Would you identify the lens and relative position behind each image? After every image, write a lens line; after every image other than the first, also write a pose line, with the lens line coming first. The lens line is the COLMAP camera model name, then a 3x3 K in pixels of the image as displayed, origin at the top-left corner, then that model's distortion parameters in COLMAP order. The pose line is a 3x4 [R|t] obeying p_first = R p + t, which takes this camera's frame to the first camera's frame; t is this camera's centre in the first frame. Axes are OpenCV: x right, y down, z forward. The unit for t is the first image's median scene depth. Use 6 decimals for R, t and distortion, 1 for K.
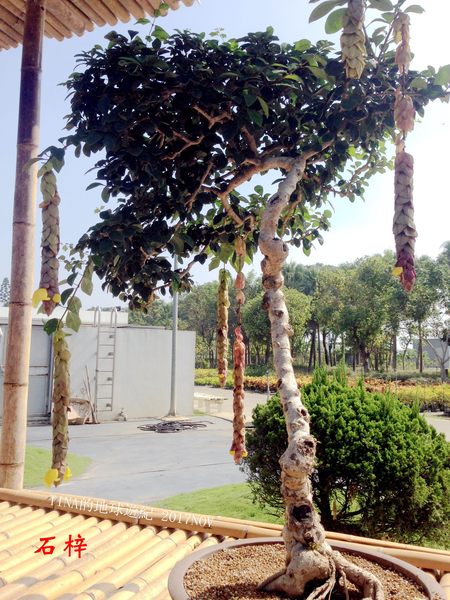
lens RADIAL K [[534.3, 0, 224.7], [0, 534.3, 300.0], [0, 0, 1]] dist [-0.001193, -0.026766]
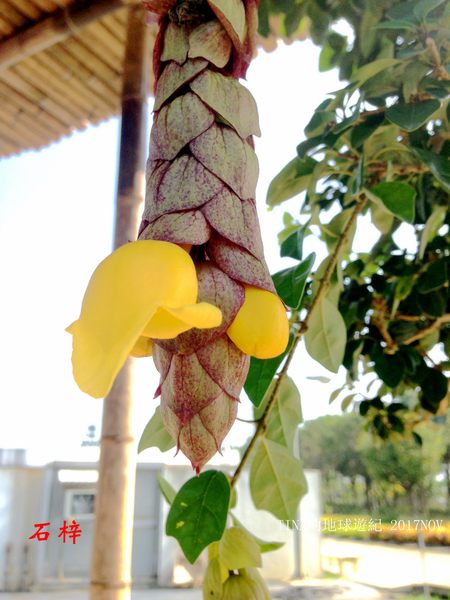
lens RADIAL K [[534.3, 0, 225.6], [0, 534.3, 299.8], [0, 0, 1]] dist [-0.001193, -0.026766]
pose [[0.980716, -0.103117, -0.166022, -0.133735], [0.057808, 0.964523, -0.257592, 0.012653], [0.186694, 0.243027, 0.951884, 0.385037]]
